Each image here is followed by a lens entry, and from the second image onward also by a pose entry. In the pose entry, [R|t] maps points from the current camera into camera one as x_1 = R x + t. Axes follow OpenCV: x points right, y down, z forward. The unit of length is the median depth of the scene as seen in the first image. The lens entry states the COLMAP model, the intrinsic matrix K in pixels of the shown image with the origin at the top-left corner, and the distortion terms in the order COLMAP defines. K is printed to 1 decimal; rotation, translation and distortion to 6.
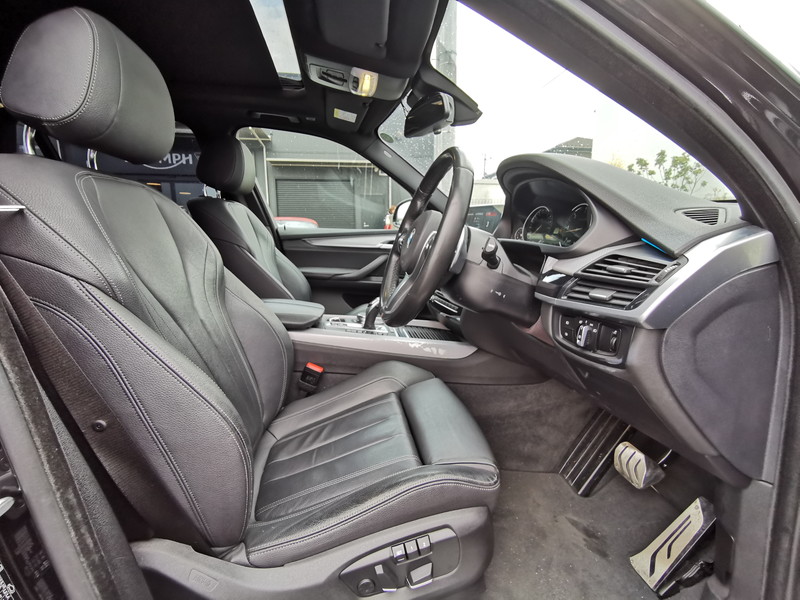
lens RADIAL K [[372.0, 0, 371.1], [0, 372.0, 328.9], [0, 0, 1]] dist [0.021570, -0.011941]
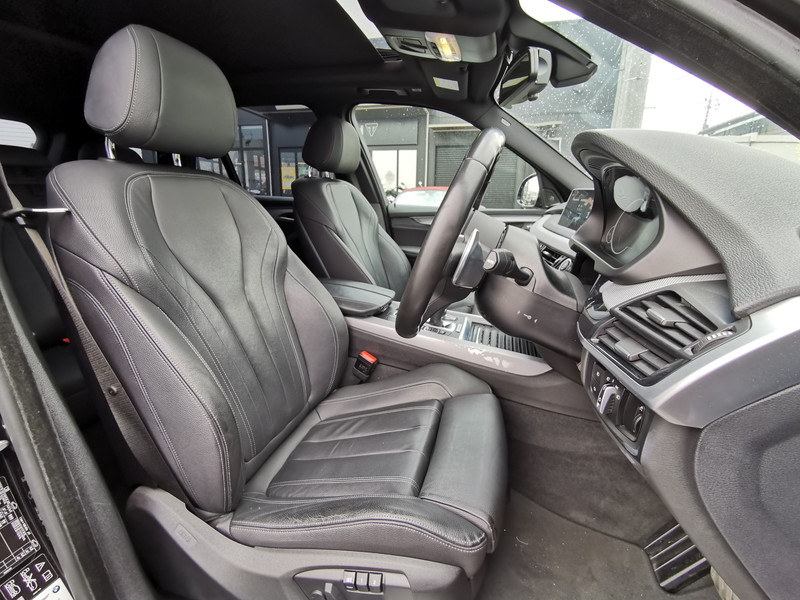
lens RADIAL K [[372.0, 0, 385.1], [0, 372.0, 321.0], [0, 0, 1]] dist [0.021570, -0.011941]
pose [[0.915414, 0.136767, -0.378565, 0.310608], [-0.110941, 0.989805, 0.089326, -0.104178], [0.386922, -0.039772, 0.921254, 0.138086]]
